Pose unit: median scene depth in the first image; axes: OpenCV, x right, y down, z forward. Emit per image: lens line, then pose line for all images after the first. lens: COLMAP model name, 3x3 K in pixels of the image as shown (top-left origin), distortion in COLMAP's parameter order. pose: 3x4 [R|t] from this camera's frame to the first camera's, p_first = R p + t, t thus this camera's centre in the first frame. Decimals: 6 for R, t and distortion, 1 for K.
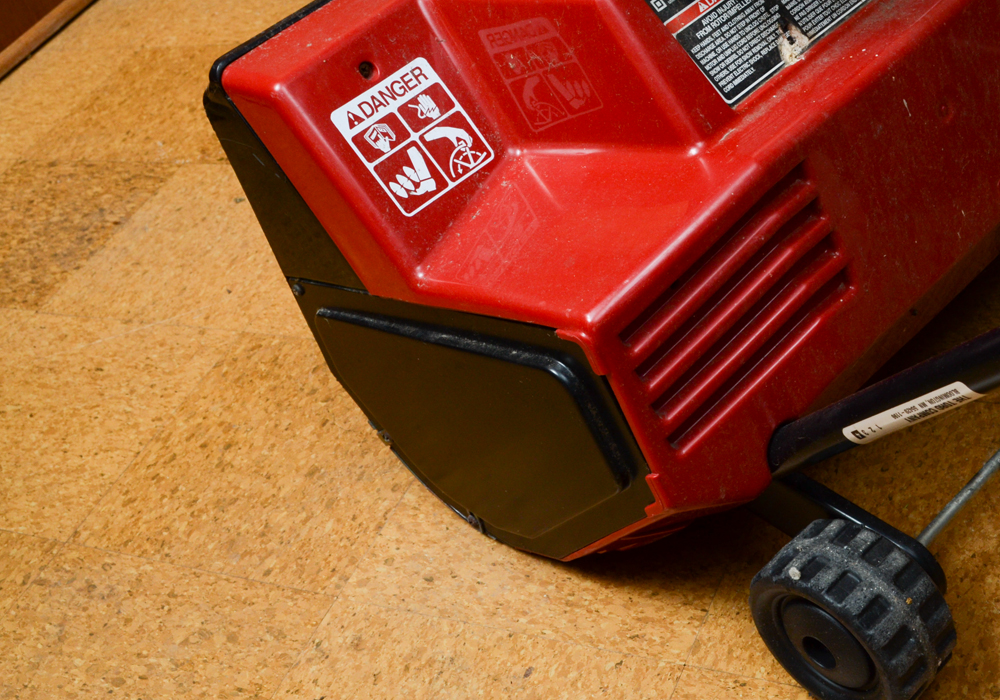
lens RADIAL K [[1472.2, 0, 503.4], [0, 1472.2, 342.0], [0, 0, 1]] dist [-0.034726, 0.000000]
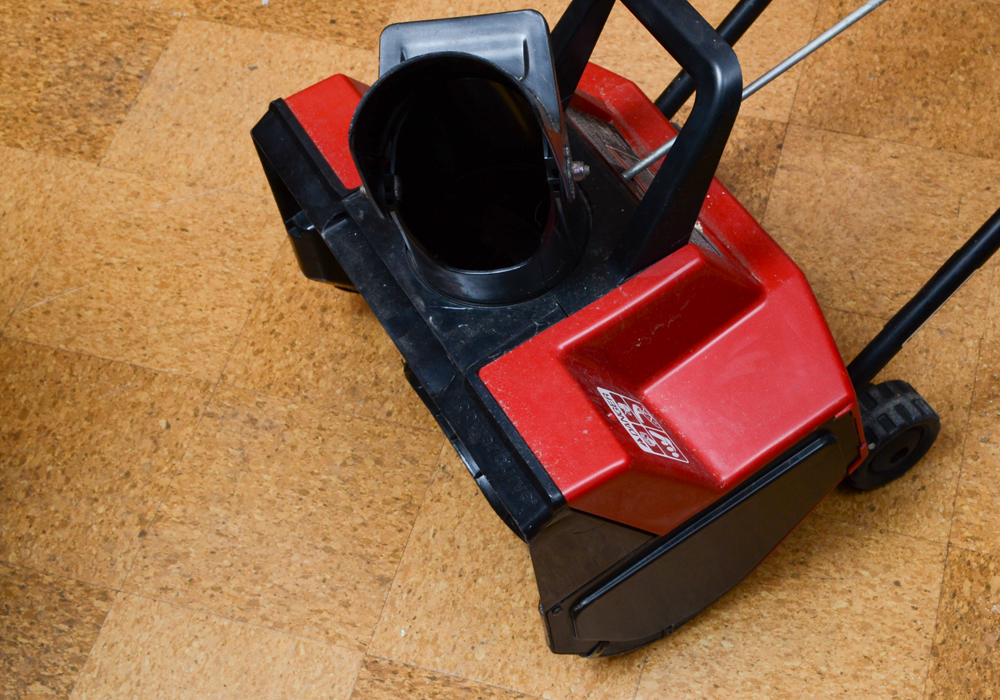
lens RADIAL K [[1740.6, 0, 510.9], [0, 1740.6, 349.9], [0, 0, 1]] dist [-0.013596, 0.000000]
pose [[0.965849, 0.002505, 0.259092, -0.550129], [-0.067573, 0.967784, 0.242545, -0.371884], [-0.250138, -0.251770, 0.934903, -0.707283]]
